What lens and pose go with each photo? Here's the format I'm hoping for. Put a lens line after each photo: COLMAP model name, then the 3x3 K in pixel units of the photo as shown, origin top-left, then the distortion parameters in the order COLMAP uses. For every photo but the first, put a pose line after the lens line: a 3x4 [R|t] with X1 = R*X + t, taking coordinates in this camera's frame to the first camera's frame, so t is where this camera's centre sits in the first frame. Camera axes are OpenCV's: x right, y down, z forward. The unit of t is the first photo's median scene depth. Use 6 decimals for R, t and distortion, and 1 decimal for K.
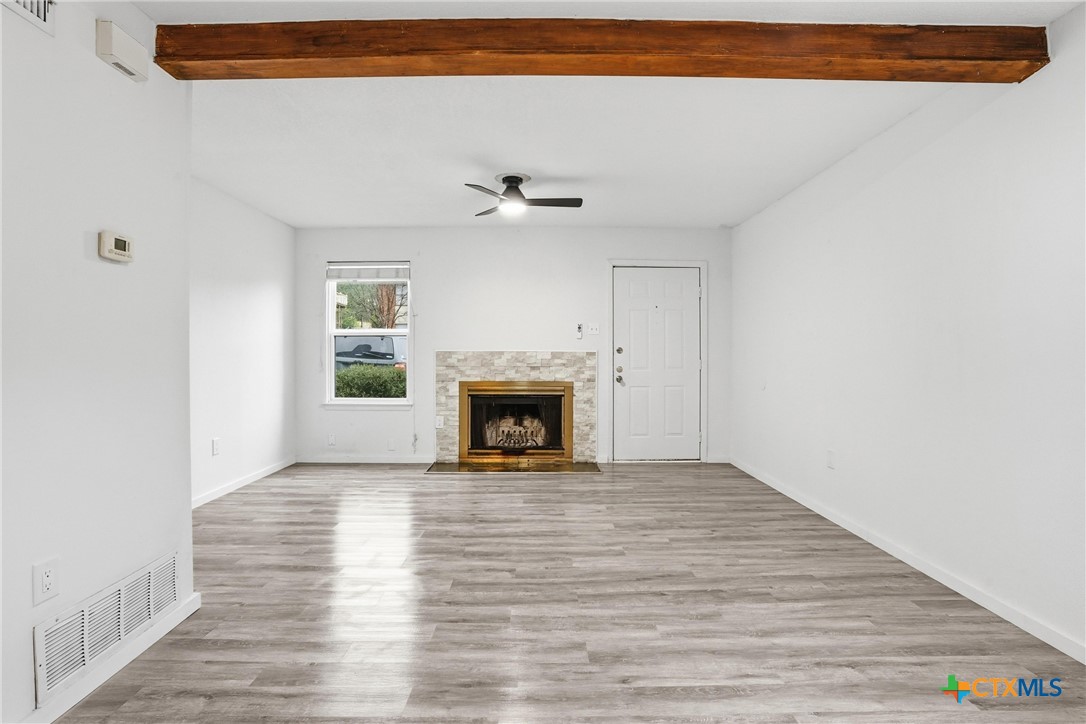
lens RADIAL K [[540.3, 0, 540.3], [0, 540.3, 356.3], [0, 0, 1]] dist [-0.085270, 0.040850]
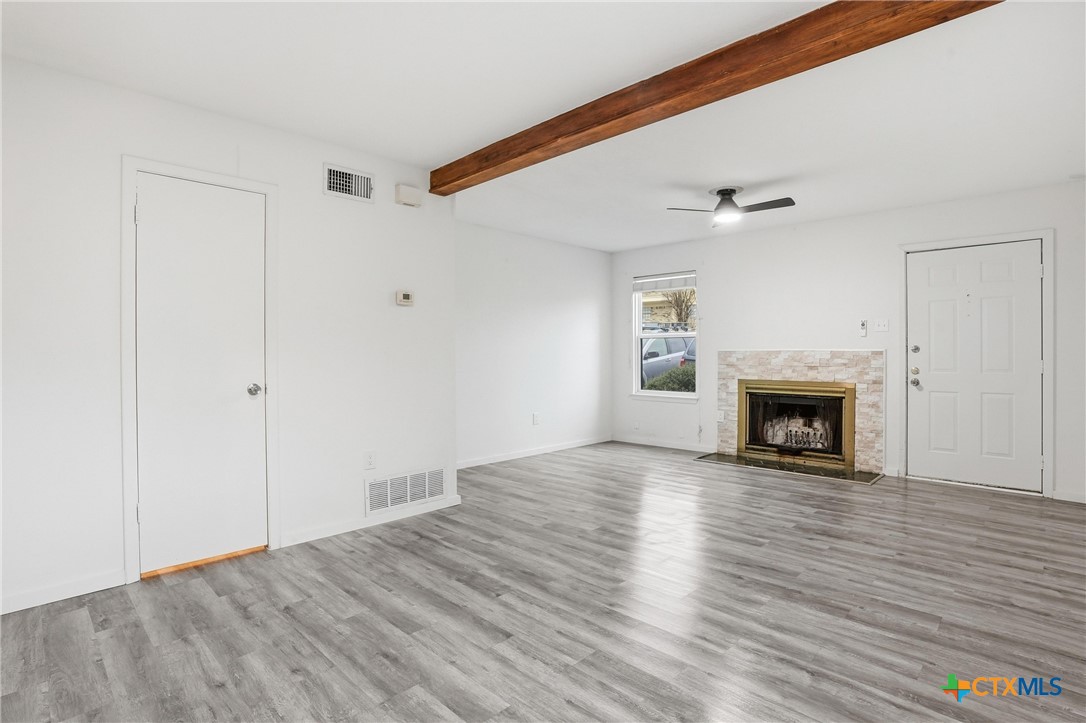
lens RADIAL K [[540.3, 0, 540.3], [0, 540.3, 355.8], [0, 0, 1]] dist [-0.085270, 0.040850]
pose [[0.704210, 0.001117, -0.709991, 0.321633], [-0.001890, 0.999998, -0.000302, 0.001546], [0.709989, 0.001554, 0.704211, -0.015914]]
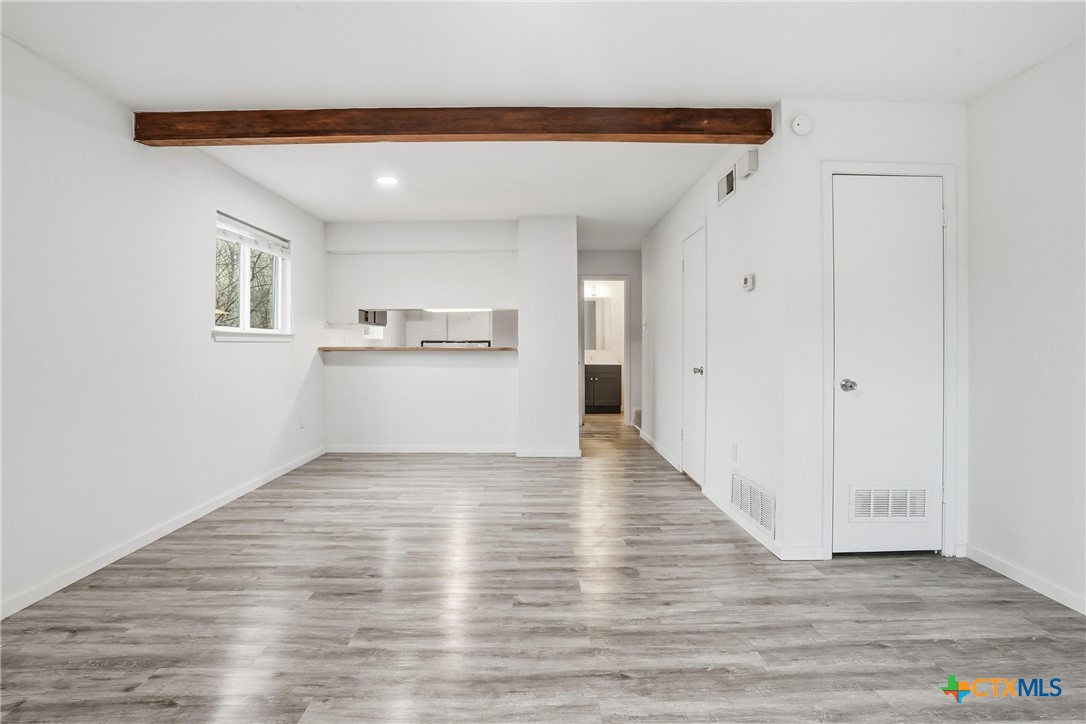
lens RADIAL K [[540.3, 0, 540.3], [0, 540.3, 356.3], [0, 0, 1]] dist [-0.085270, 0.040850]
pose [[-0.999996, -0.000461, -0.002874, -0.044242], [-0.000534, 0.999670, 0.025687, -0.004503], [0.002861, 0.025688, -0.999666, 0.930352]]
